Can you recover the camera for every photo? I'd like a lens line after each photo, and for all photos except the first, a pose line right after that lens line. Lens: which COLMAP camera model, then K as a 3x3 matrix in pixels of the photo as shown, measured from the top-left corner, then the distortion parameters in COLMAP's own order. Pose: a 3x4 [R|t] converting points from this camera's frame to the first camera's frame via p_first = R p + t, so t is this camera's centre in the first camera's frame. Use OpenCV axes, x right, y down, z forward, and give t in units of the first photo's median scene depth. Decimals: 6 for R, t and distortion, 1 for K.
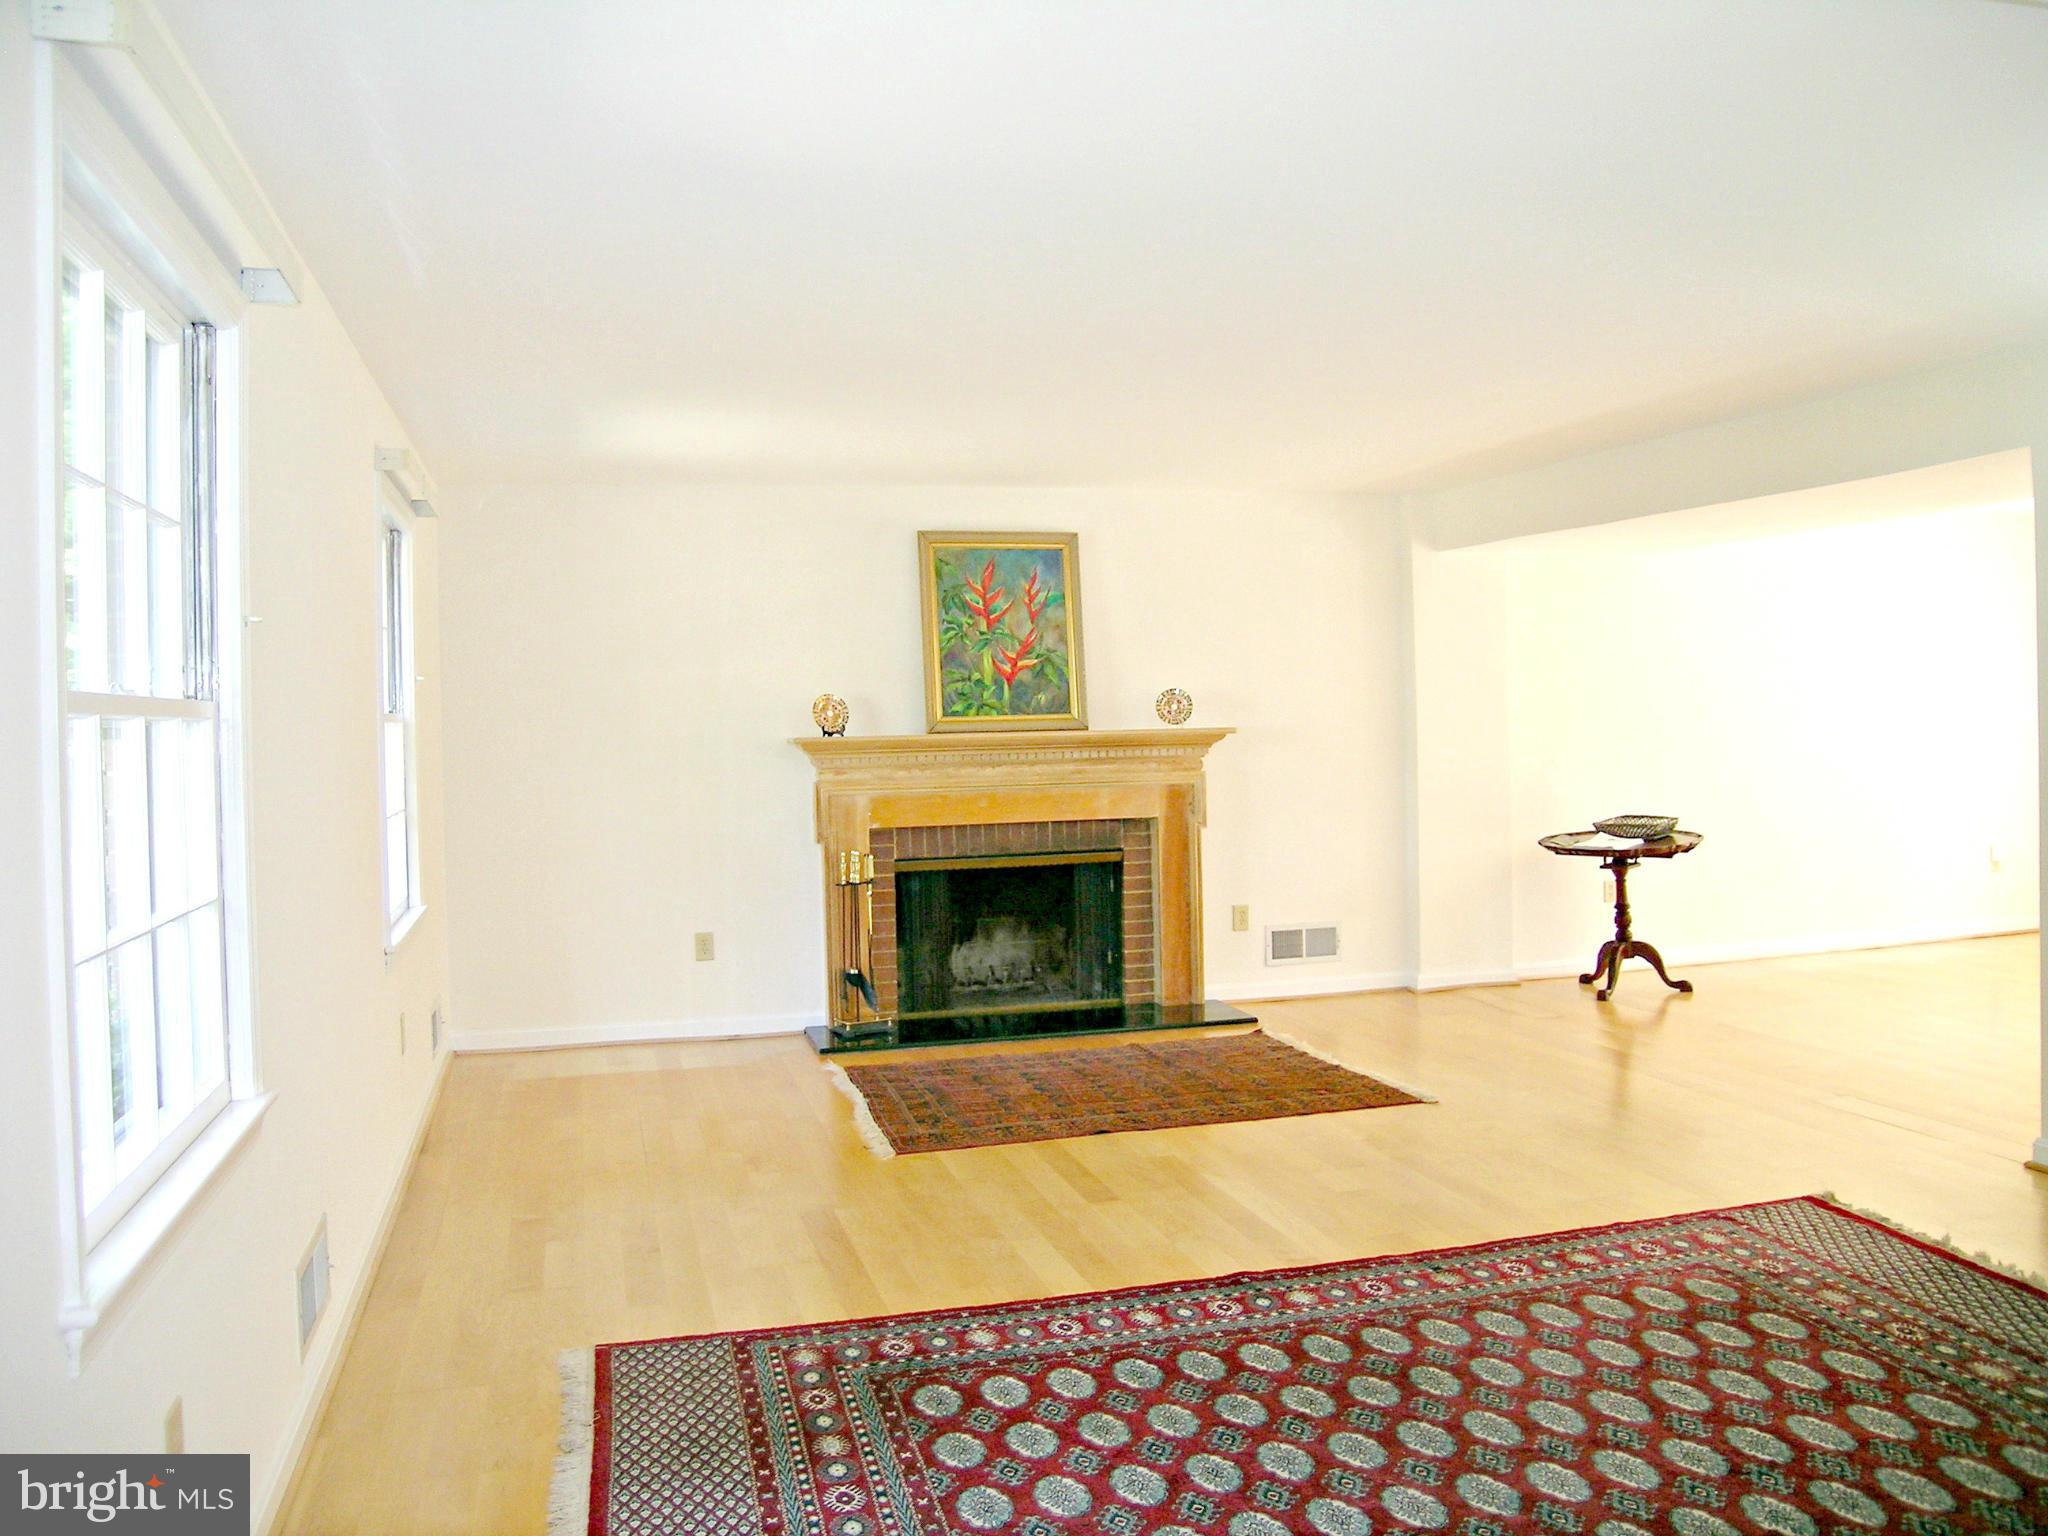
lens RADIAL K [[1656.6, 0, 1035.3], [0, 1656.6, 721.4], [0, 0, 1]] dist [-0.156074, 0.121915]
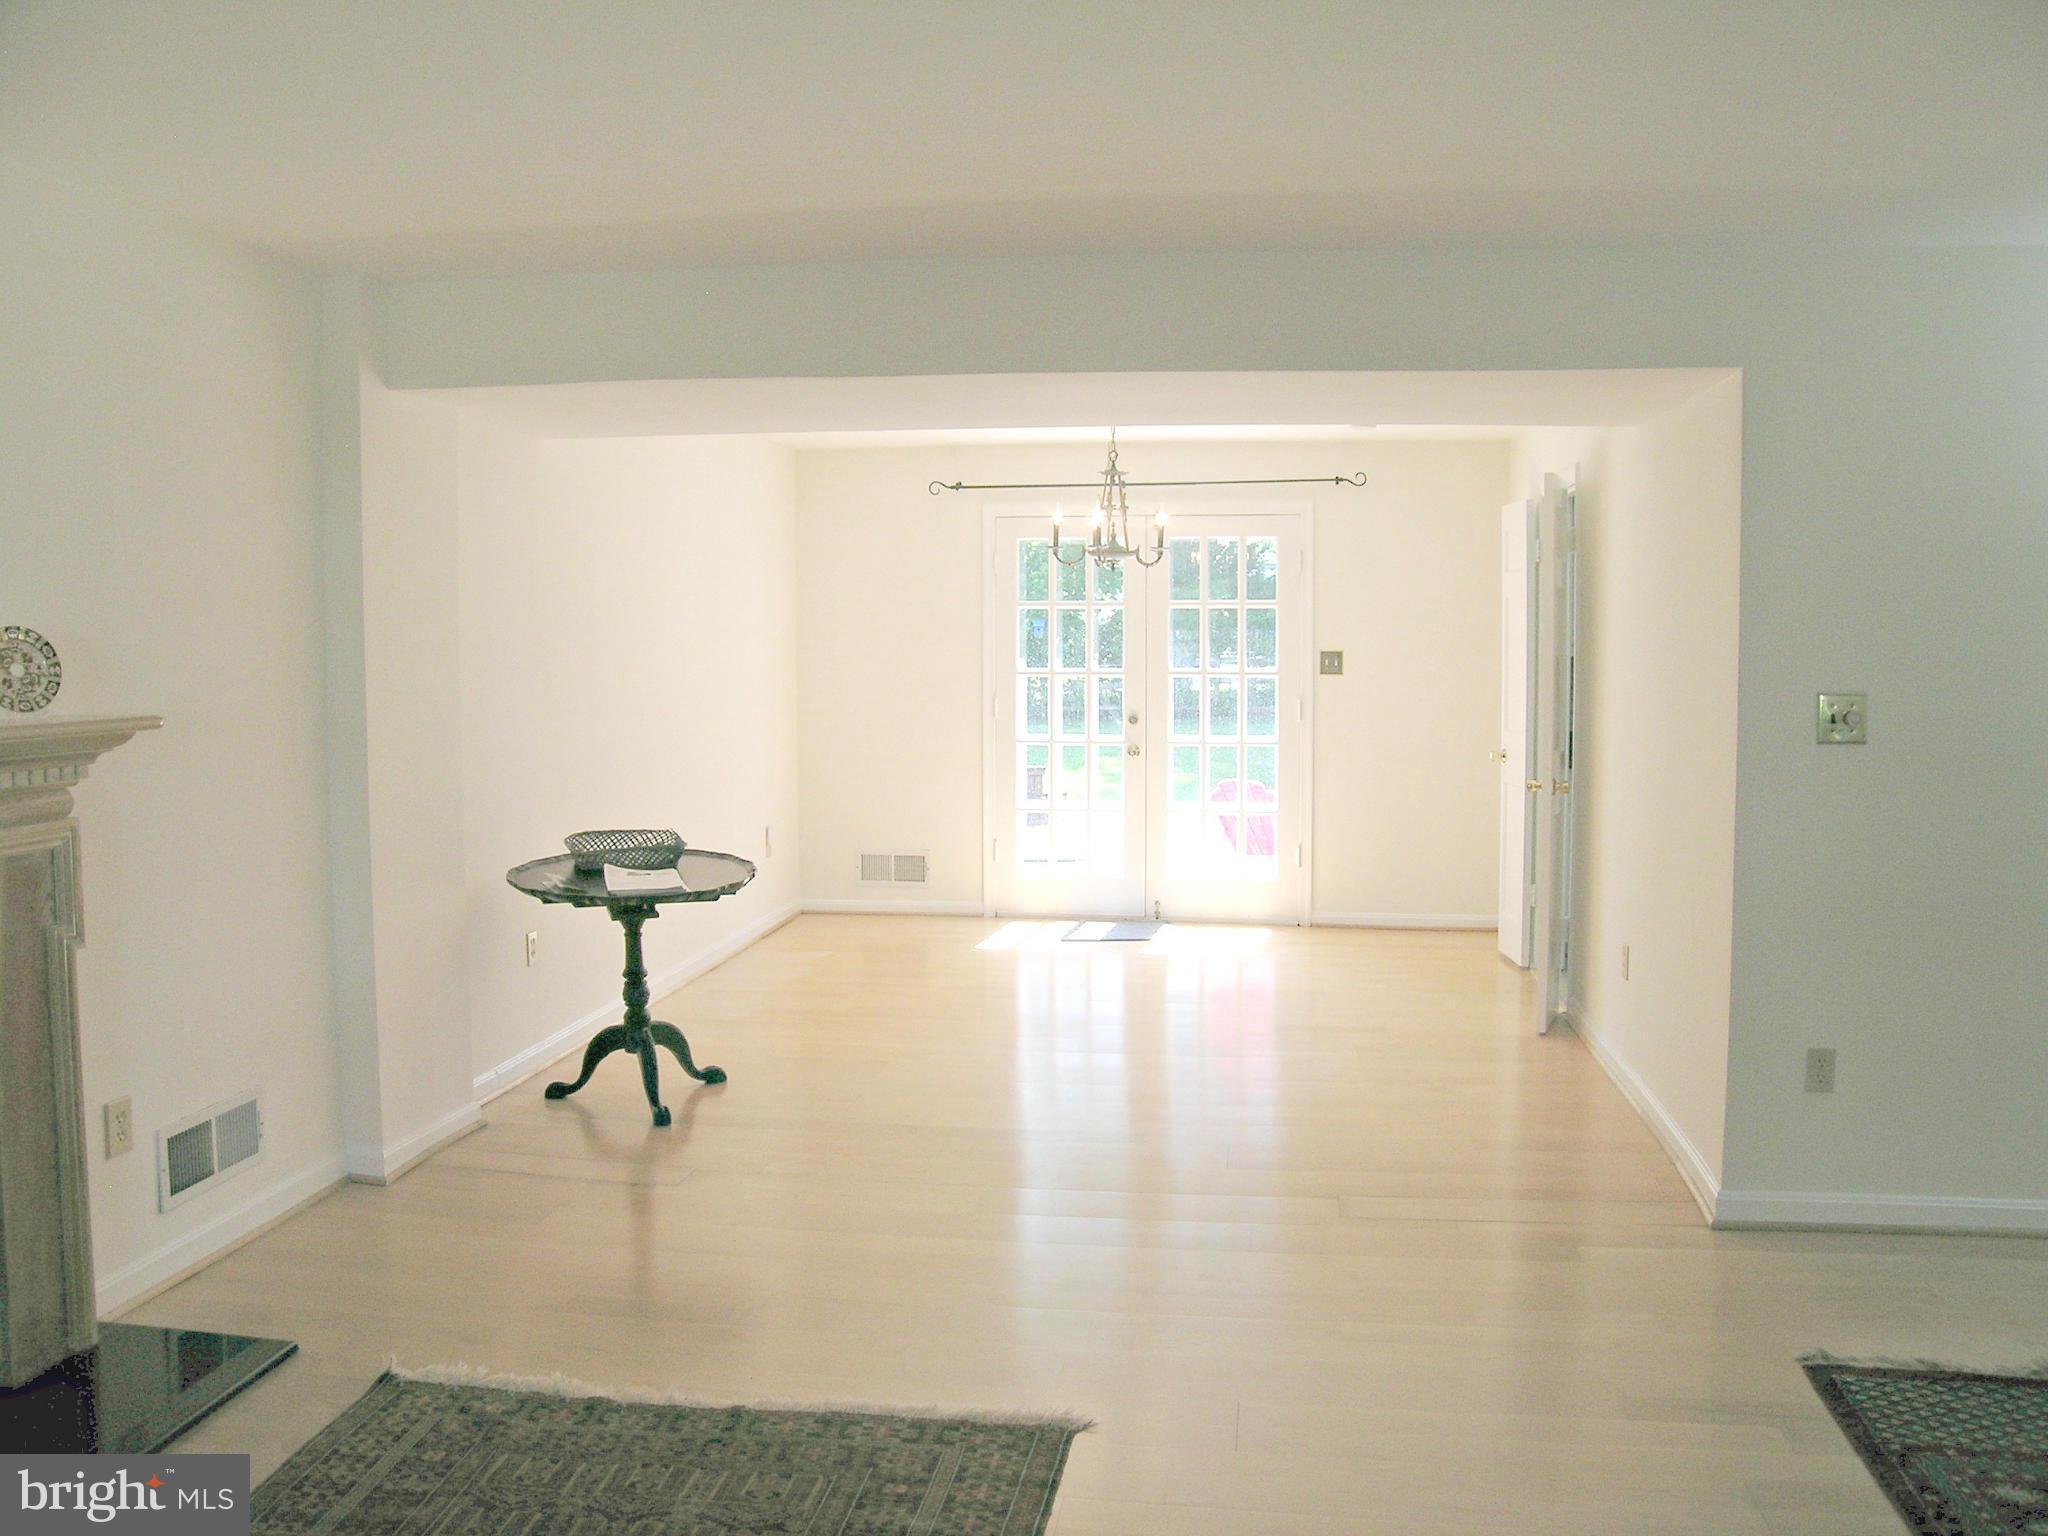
lens RADIAL K [[1656.6, 0, 1035.3], [0, 1656.6, 721.4], [0, 0, 1]] dist [-0.156074, 0.121915]
pose [[0.408038, -0.028361, 0.912524, -0.172406], [-0.001411, 0.999497, 0.031695, -0.008704], [-0.912964, -0.014221, 0.407793, 0.586511]]
